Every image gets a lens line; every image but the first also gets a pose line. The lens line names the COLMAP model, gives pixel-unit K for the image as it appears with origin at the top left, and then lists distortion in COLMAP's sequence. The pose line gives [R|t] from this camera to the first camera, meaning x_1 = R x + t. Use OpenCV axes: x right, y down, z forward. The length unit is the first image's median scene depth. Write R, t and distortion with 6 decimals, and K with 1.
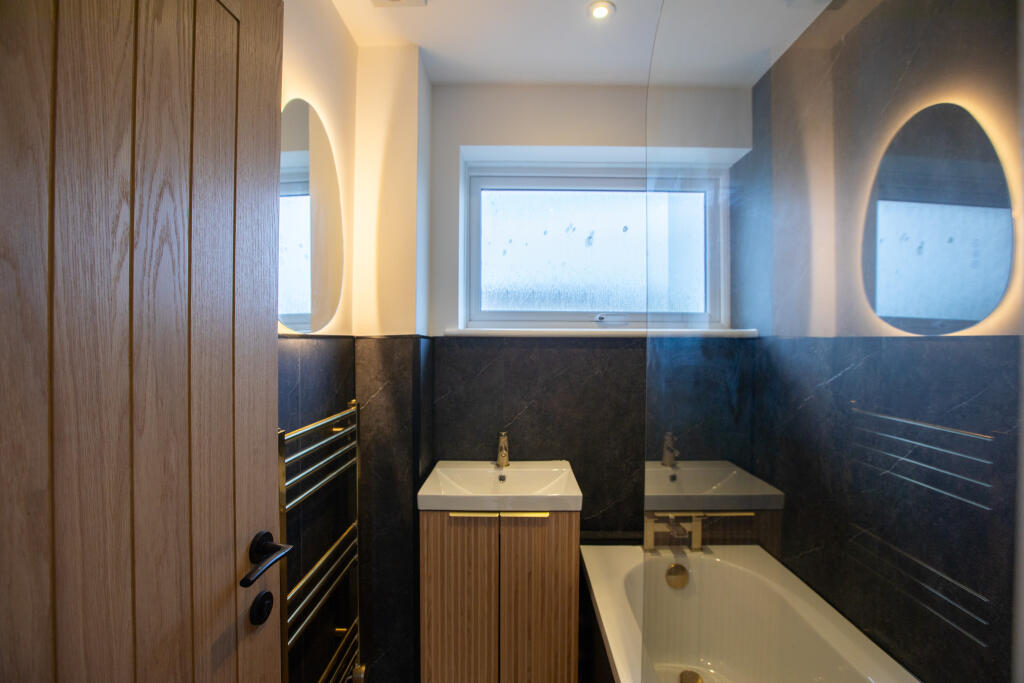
lens RADIAL K [[438.8, 0, 512.0], [0, 438.8, 341.5], [0, 0, 1]] dist [-0.080673, 0.018262]
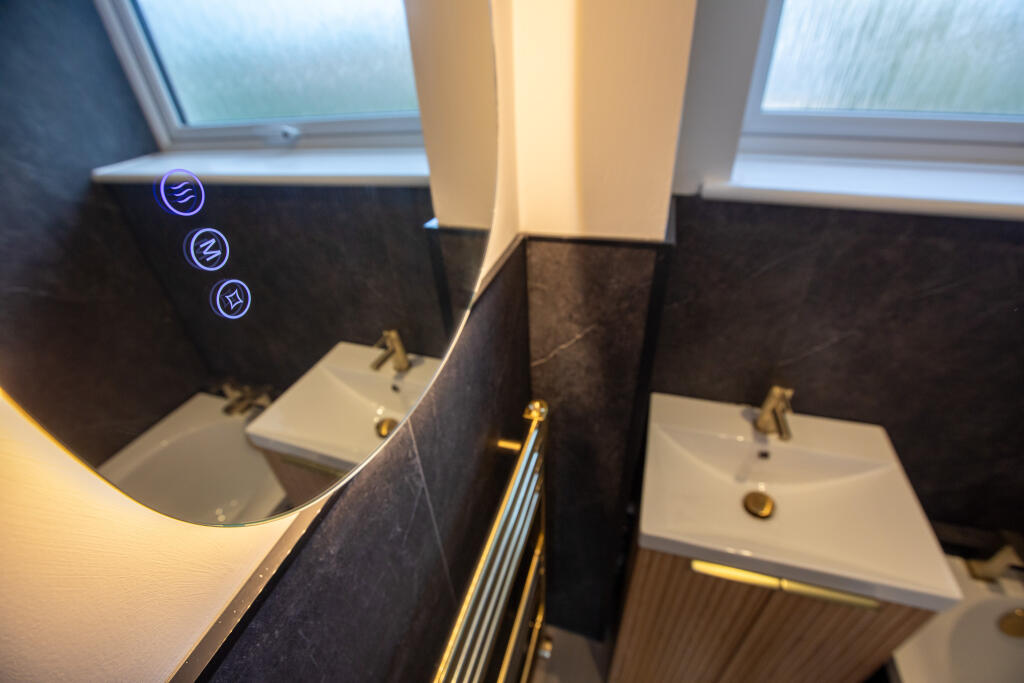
lens RADIAL K [[438.8, 0, 512.0], [0, 438.8, 341.5], [0, 0, 1]] dist [-0.080673, 0.018262]
pose [[0.946607, 0.130848, -0.294642, -0.221970], [0.049392, 0.844280, 0.533621, -0.164127], [0.318584, -0.519682, 0.792739, 0.562613]]
